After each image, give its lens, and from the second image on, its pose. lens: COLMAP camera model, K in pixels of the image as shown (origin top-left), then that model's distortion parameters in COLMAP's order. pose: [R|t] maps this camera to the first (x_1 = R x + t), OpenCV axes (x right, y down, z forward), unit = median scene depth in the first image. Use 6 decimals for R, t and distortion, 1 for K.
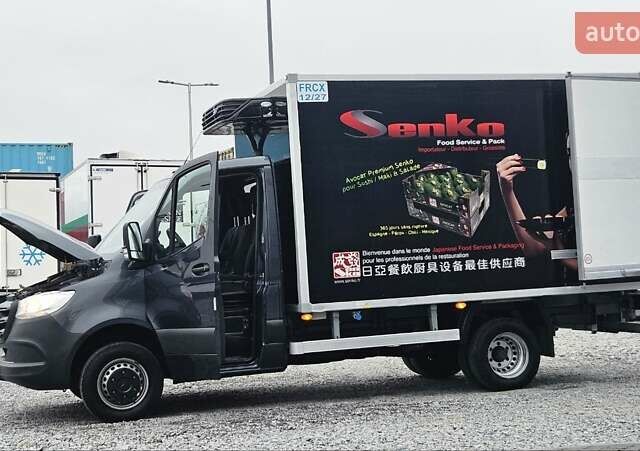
lens RADIAL K [[1061.5, 0, 320.0], [0, 1061.5, 211.4], [0, 0, 1]] dist [0.117717, -0.193150]
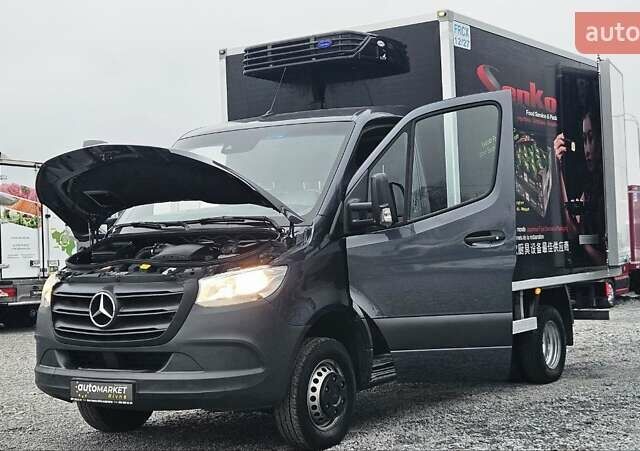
lens RADIAL K [[1061.5, 0, 320.0], [0, 1061.5, 211.4], [0, 0, 1]] dist [0.117717, -0.193150]
pose [[0.788097, 0.044555, 0.613937, -0.590263], [-0.035538, 0.999007, -0.026881, 0.051458], [-0.614525, -0.000633, 0.788897, 0.392640]]
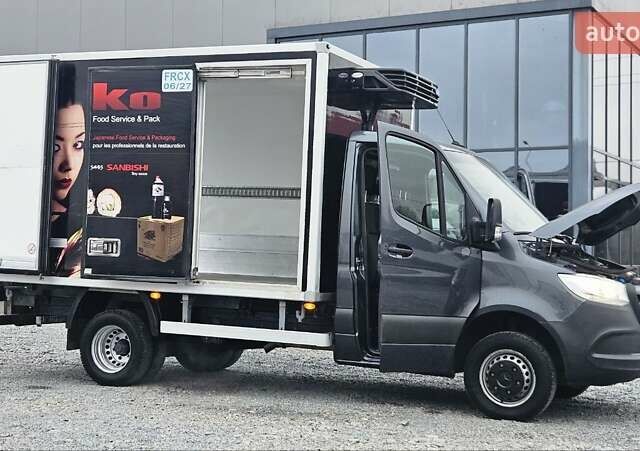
lens RADIAL K [[1054.6, 0, 315.7], [0, 1054.6, 204.5], [0, 0, 1]] dist [0.098633, -0.032843]
pose [[-0.728146, 0.055330, 0.683185, -0.688552], [-0.033658, 0.992648, -0.116267, 0.127233], [-0.684595, -0.107654, -0.720930, 1.804995]]
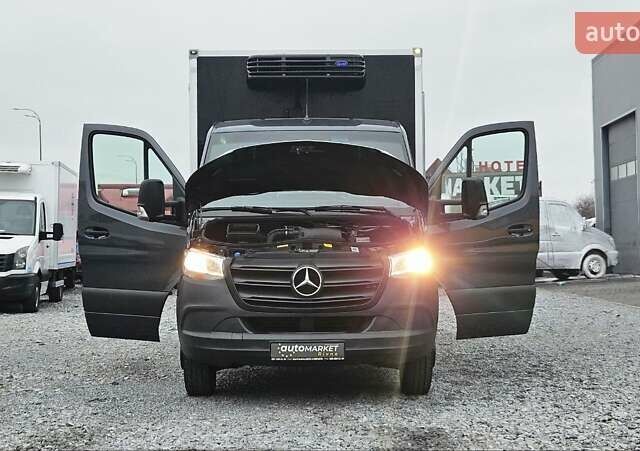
lens RADIAL K [[1061.5, 0, 320.0], [0, 1061.5, 211.4], [0, 0, 1]] dist [0.117717, -0.193150]
pose [[0.304542, 0.064713, 0.950298, -1.009635], [-0.055999, 0.997180, -0.049960, 0.085615], [-0.950851, -0.038001, 0.307307, 0.742490]]
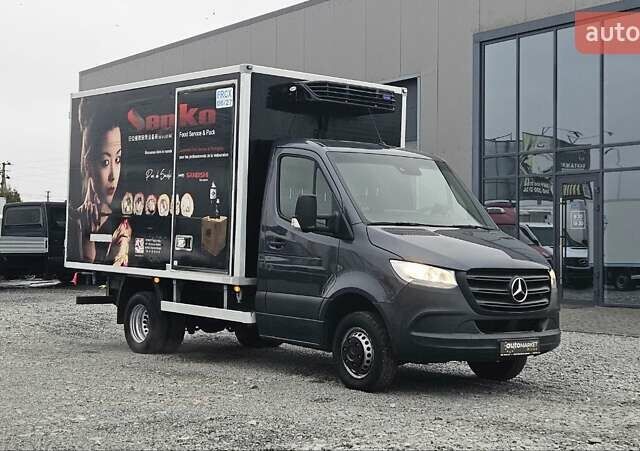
lens RADIAL K [[1061.5, 0, 320.0], [0, 1061.5, 211.4], [0, 0, 1]] dist [0.117717, -0.193150]
pose [[-0.363769, 0.064092, 0.929281, -1.085585], [-0.056828, 0.994245, -0.090818, 0.123704], [-0.929754, -0.085846, -0.358034, 1.469910]]
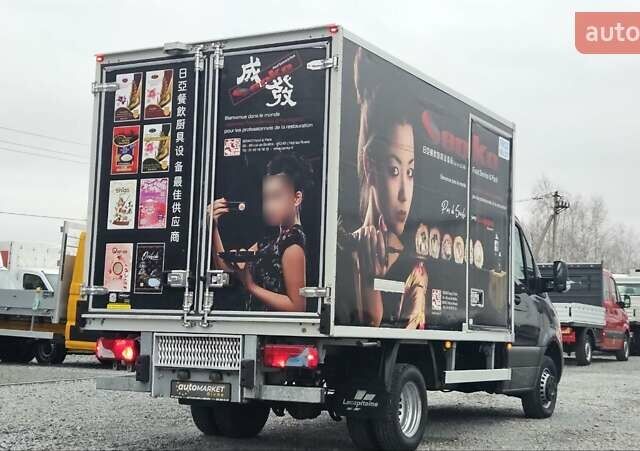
lens RADIAL K [[1061.5, 0, 320.0], [0, 1061.5, 211.4], [0, 0, 1]] dist [0.117717, -0.193150]
pose [[-0.737996, -0.041415, -0.673533, 0.763574], [0.044814, 0.992903, -0.110157, 0.085330], [0.673316, -0.111479, -0.730902, 1.815857]]
